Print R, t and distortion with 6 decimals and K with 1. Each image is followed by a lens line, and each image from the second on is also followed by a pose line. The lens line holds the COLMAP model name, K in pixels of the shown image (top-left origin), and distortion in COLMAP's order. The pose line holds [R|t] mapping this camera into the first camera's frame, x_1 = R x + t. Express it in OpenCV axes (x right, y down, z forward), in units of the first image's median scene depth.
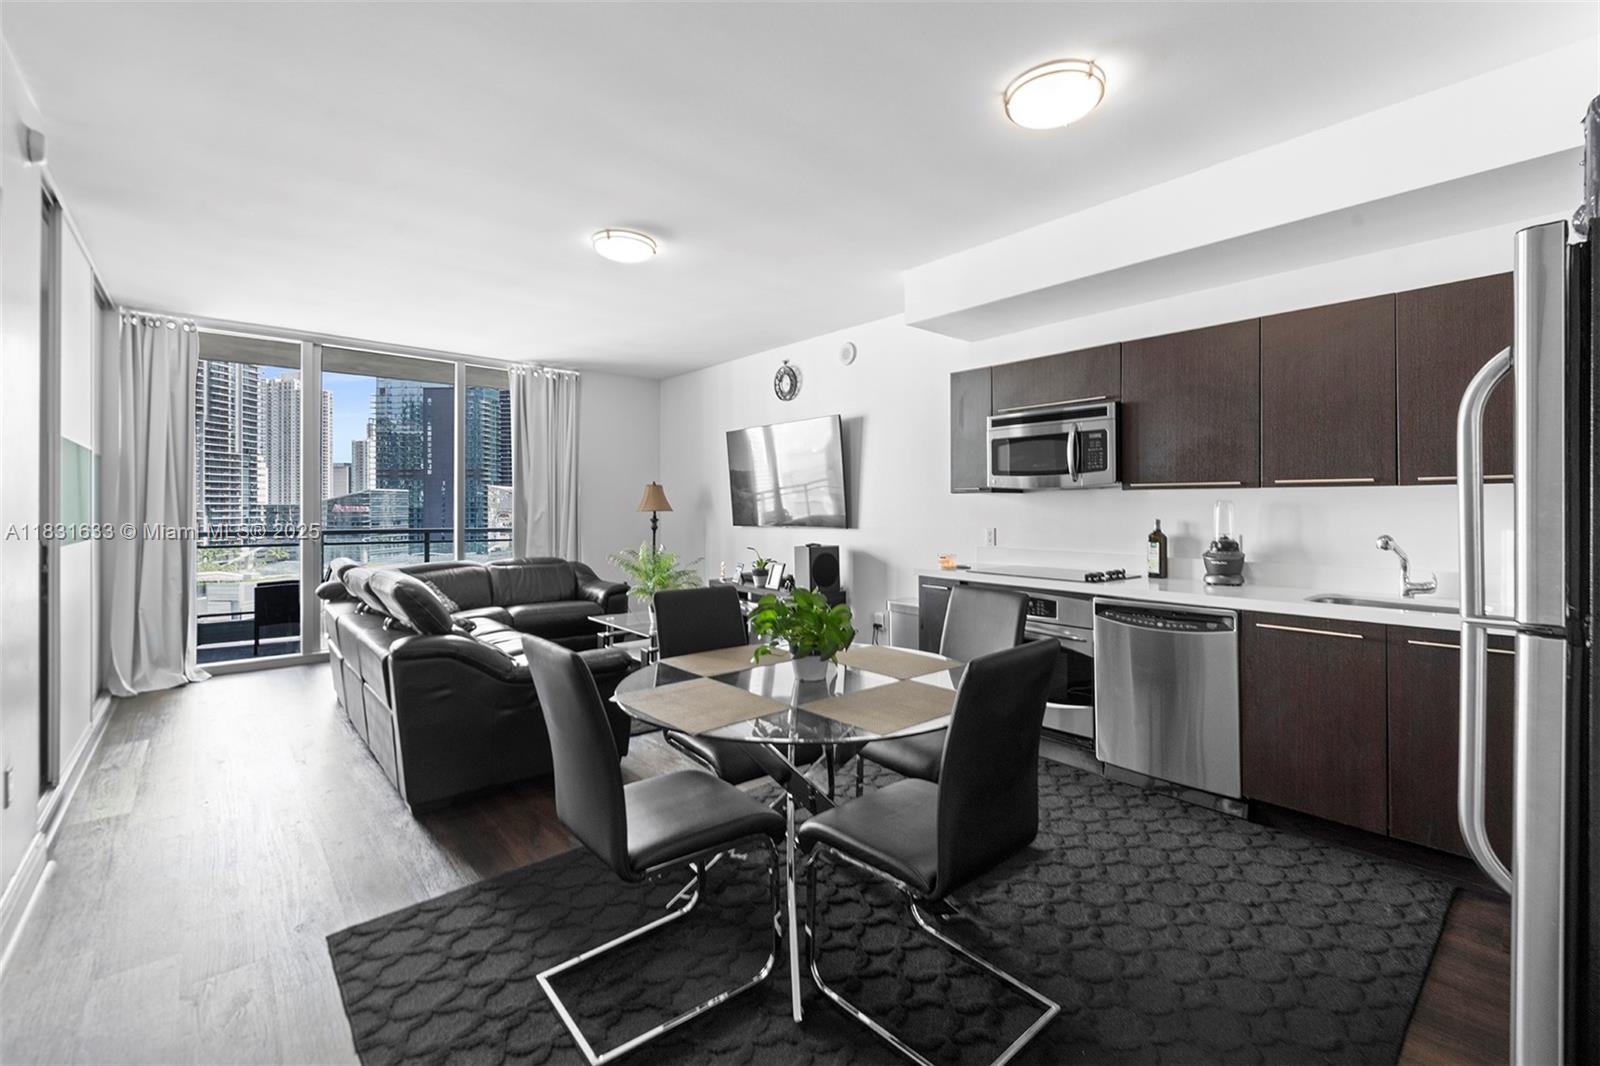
lens RADIAL K [[665.2, 0, 826.8], [0, 665.2, 508.7], [0, 0, 1]] dist [0.002911, -0.001853]
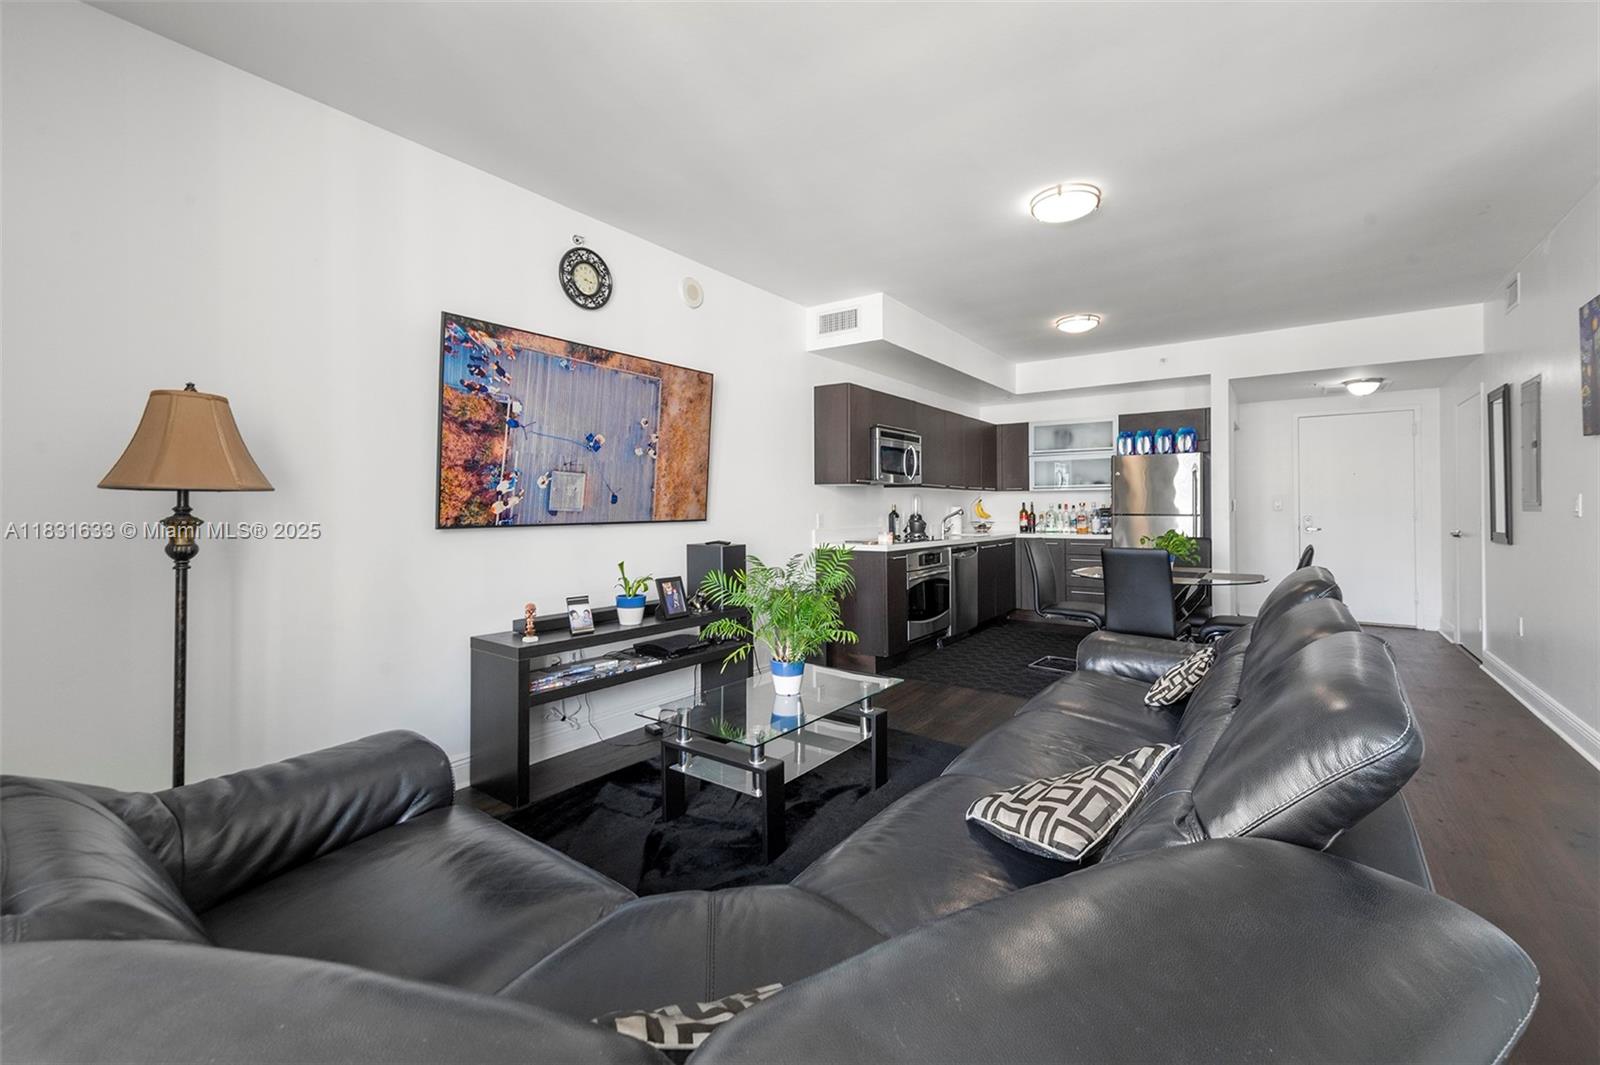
lens RADIAL K [[659.0, 0, 827.1], [0, 659.0, 511.4], [0, 0, 1]] dist [0.002771, -0.000490]
pose [[-0.229665, -0.004429, 0.973260, -0.849978], [0.004837, 0.999972, 0.005692, 0.017539], [-0.973258, 0.006015, -0.229638, 1.171417]]
